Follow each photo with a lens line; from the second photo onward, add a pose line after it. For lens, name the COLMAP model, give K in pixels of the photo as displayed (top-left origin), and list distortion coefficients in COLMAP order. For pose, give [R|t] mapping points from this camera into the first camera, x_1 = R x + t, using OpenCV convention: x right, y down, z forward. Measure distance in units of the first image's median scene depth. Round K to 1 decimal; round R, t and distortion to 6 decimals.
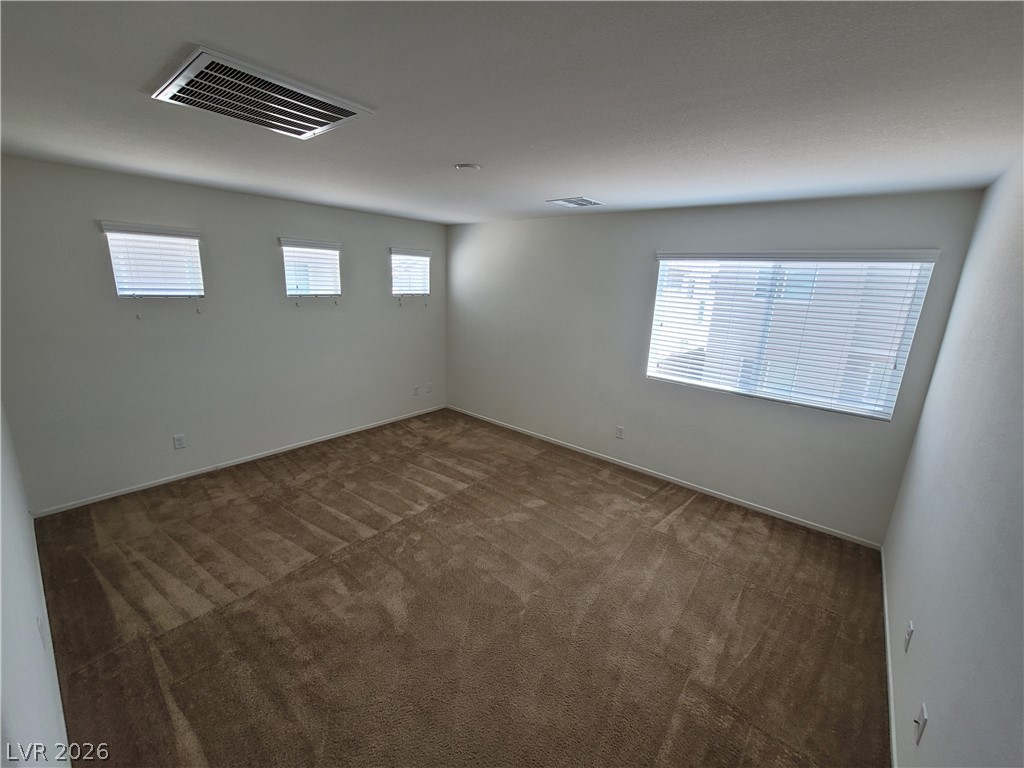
lens RADIAL K [[422.0, 0, 512.0], [0, 422.0, 384.0], [0, 0, 1]] dist [-0.001263, 0.000003]
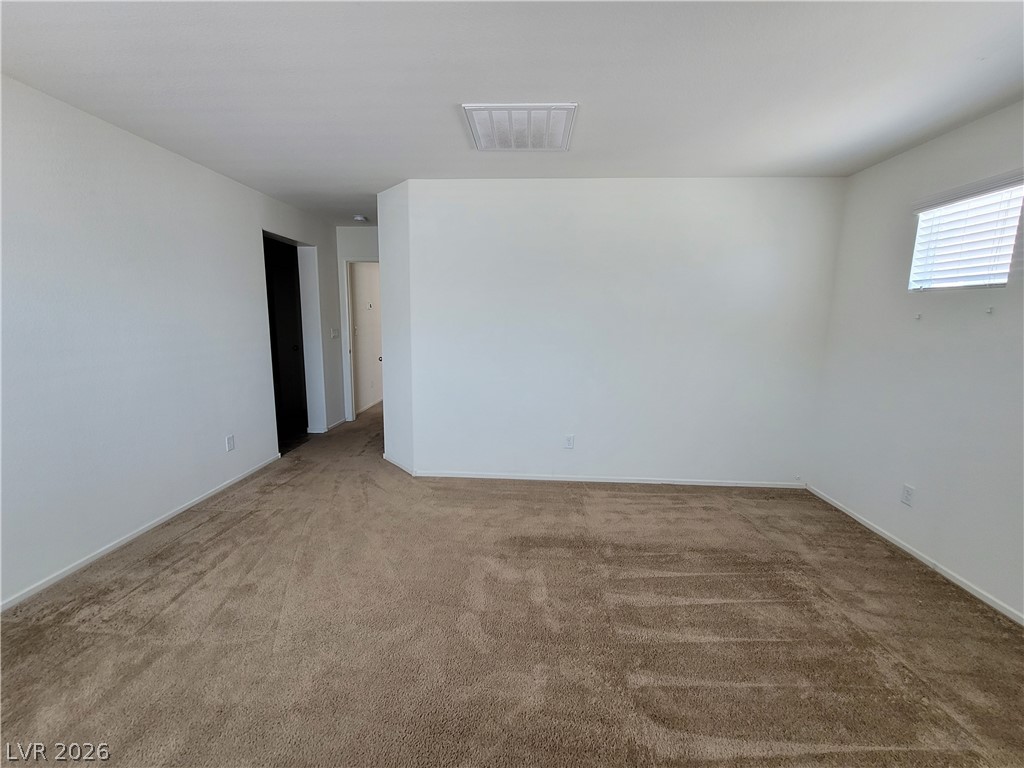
lens RADIAL K [[419.6, 0, 508.8], [0, 419.6, 382.6], [0, 0, 1]] dist [-0.003185, 0.000577]
pose [[-0.801620, 0.037975, -0.596627, 0.148509], [-0.195774, 0.926278, 0.321997, -0.123593], [0.564870, 0.374923, -0.735088, 0.990265]]
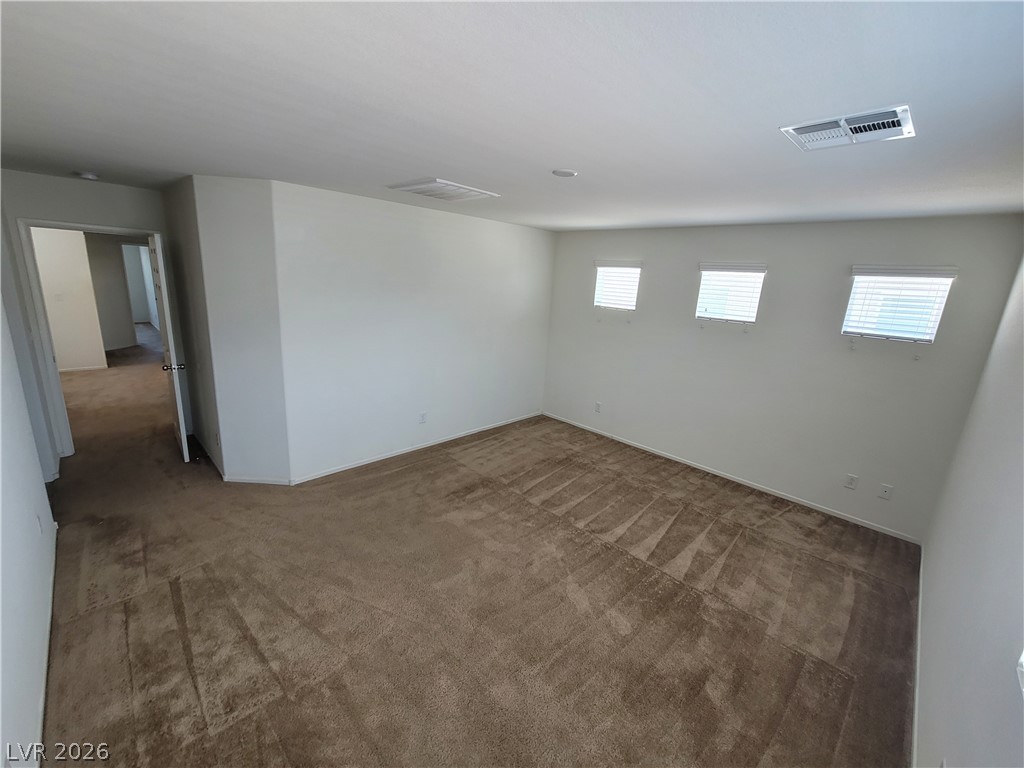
lens RADIAL K [[419.6, 0, 508.8], [0, 419.6, 382.6], [0, 0, 1]] dist [-0.003185, 0.000577]
pose [[-0.088974, 0.193955, -0.976967, 0.587964], [-0.307085, 0.927735, 0.212147, -0.142386], [0.947514, 0.318887, -0.022983, 0.662120]]
